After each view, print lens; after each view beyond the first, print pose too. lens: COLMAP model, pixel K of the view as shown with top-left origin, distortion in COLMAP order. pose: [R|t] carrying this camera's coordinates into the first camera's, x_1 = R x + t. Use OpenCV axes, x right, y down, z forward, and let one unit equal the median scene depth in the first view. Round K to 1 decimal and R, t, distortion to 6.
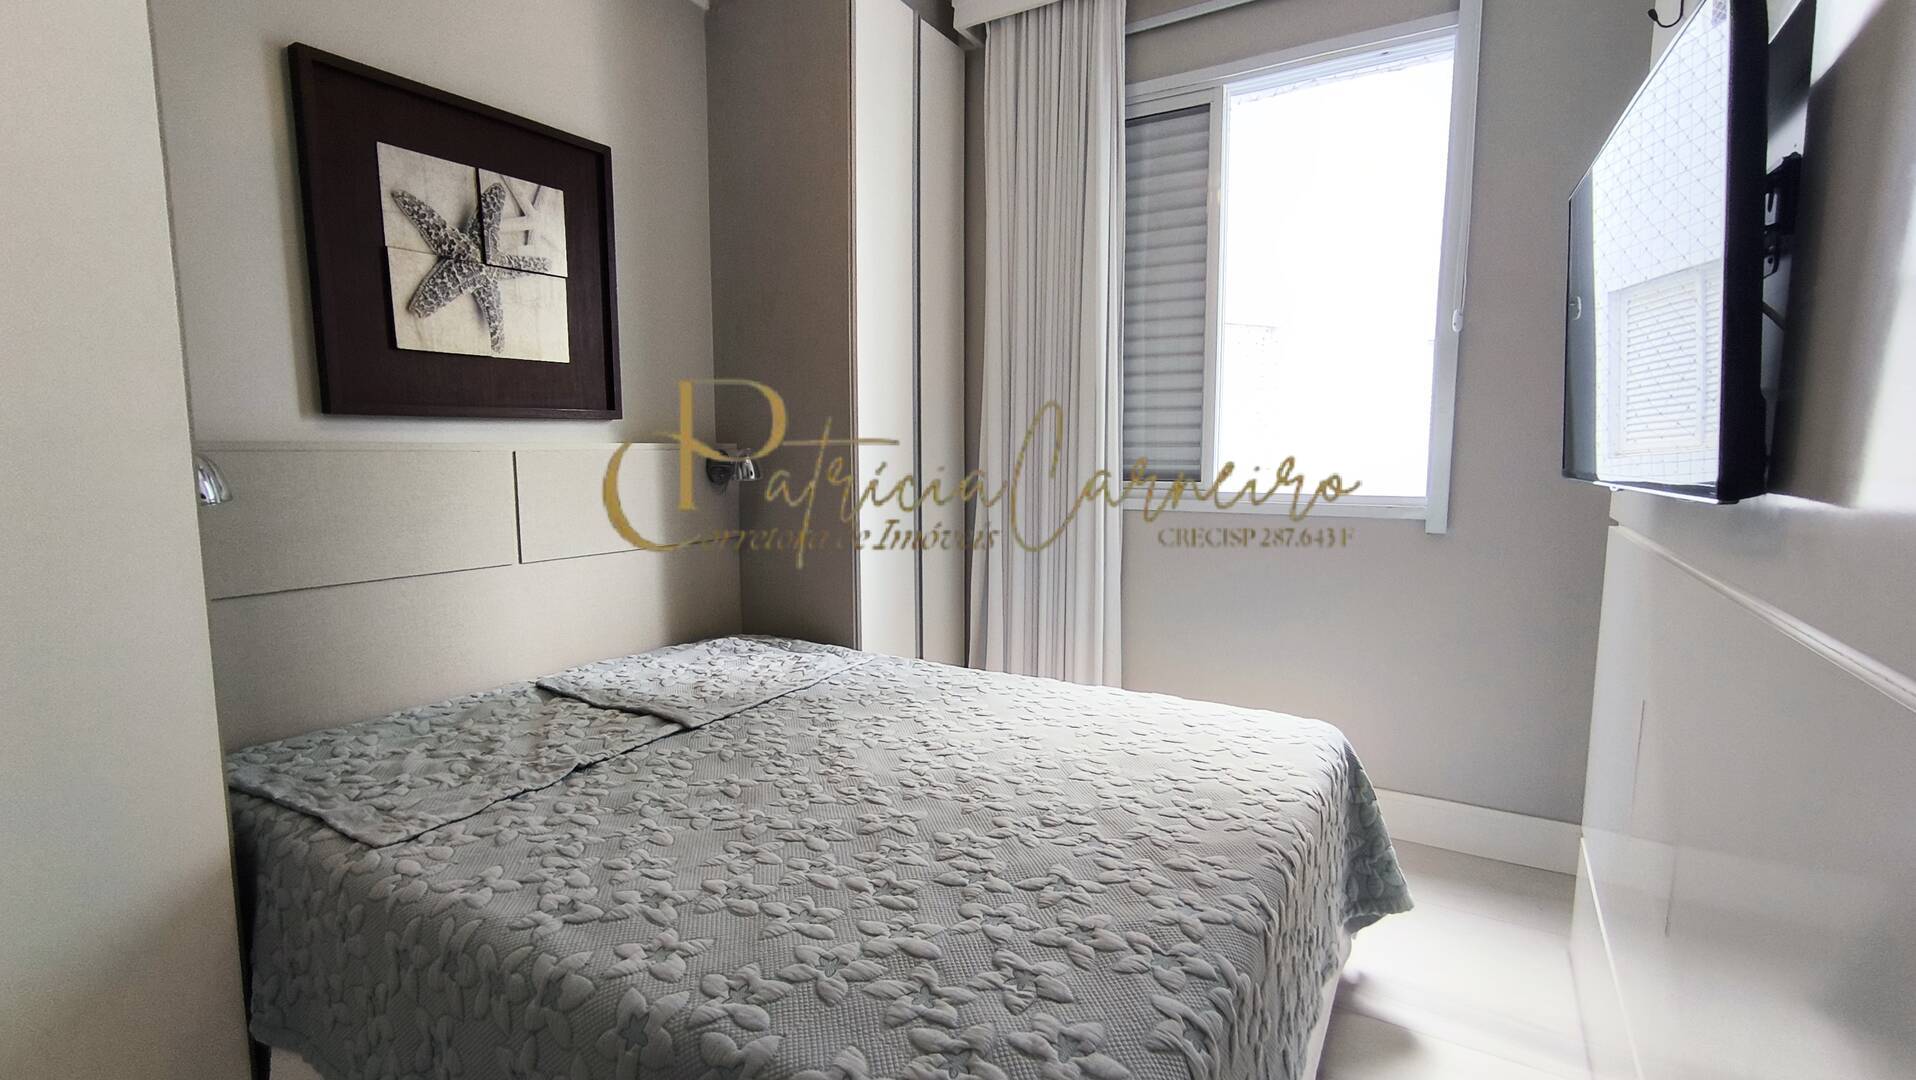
lens RADIAL K [[876.6, 0, 958.0], [0, 876.6, 540.0], [0, 0, 1]] dist [-0.002172, 0.008158]
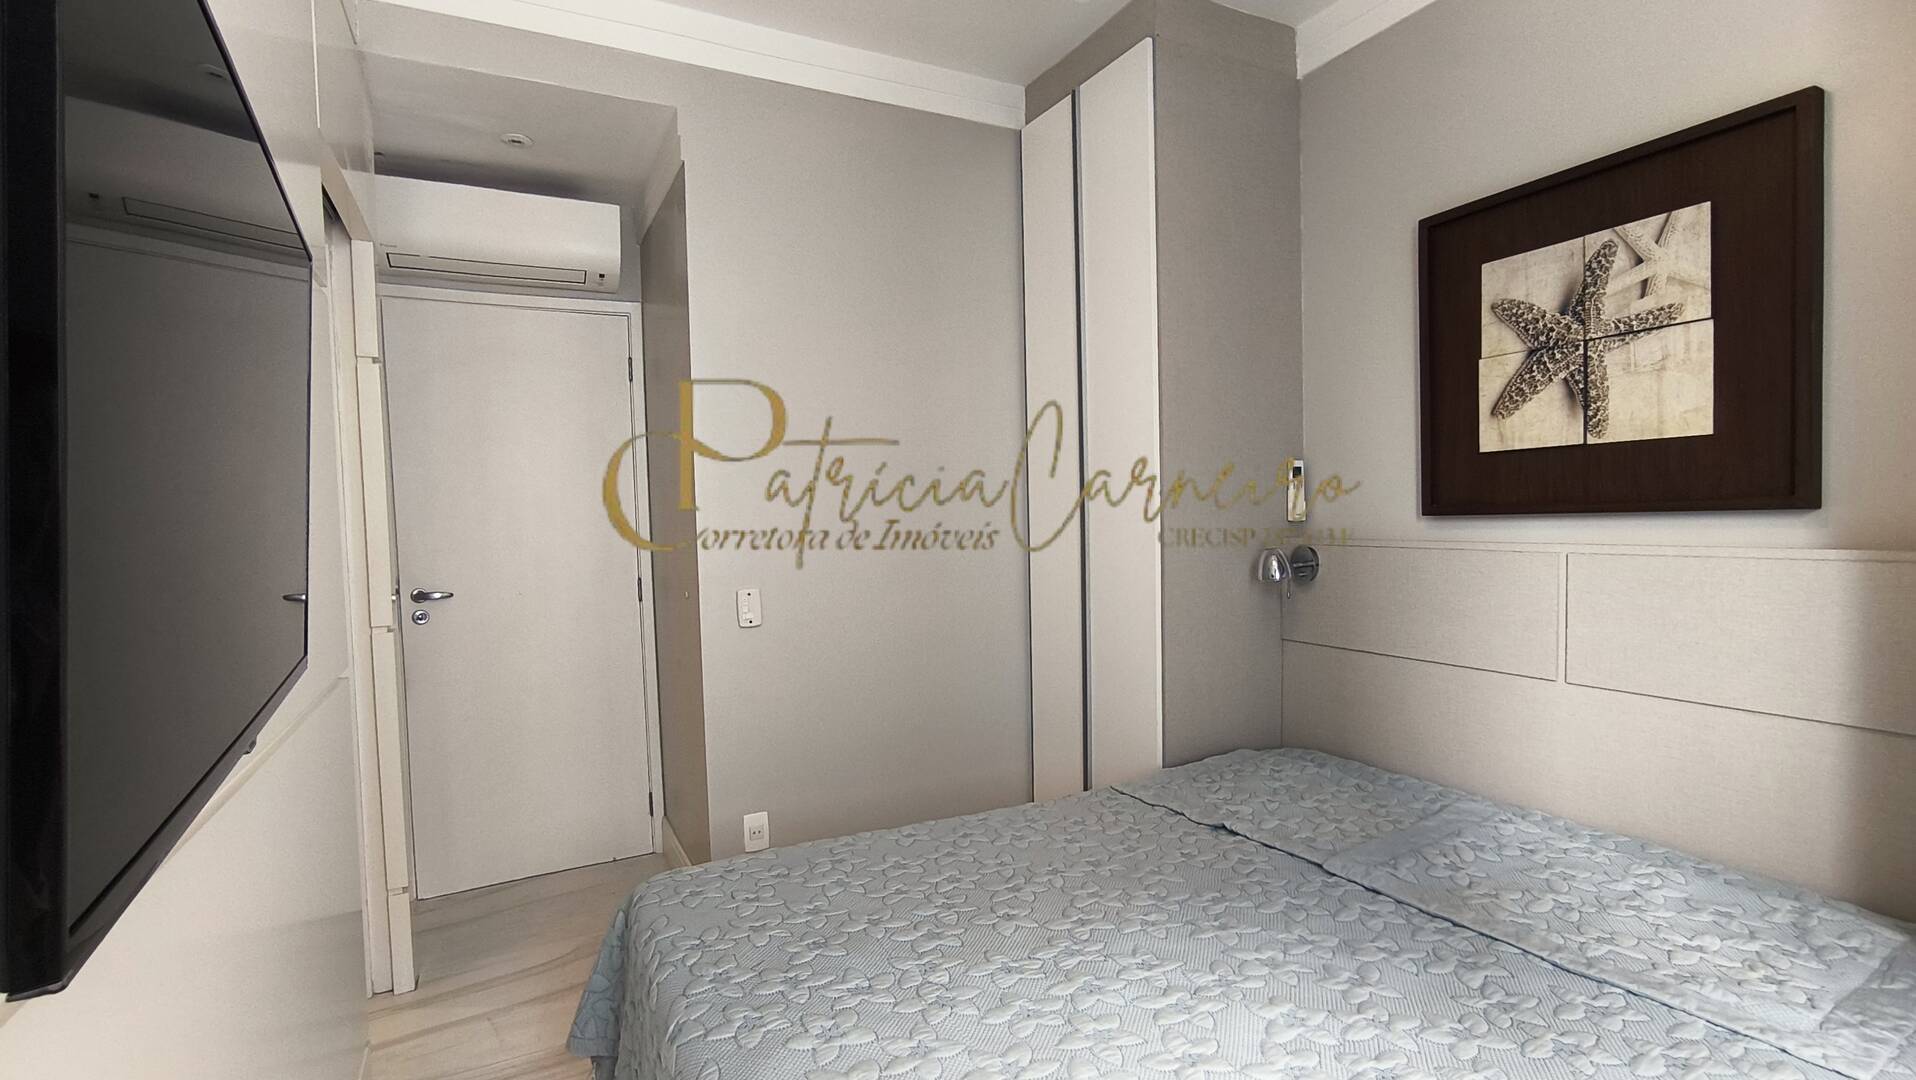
lens RADIAL K [[876.6, 0, 958.0], [0, 876.6, 540.0], [0, 0, 1]] dist [-0.002172, 0.008158]
pose [[-0.521298, 0.042494, -0.852316, 0.568163], [-0.060109, 0.994450, 0.086345, -0.157228], [0.851255, 0.096244, -0.515851, 0.962587]]
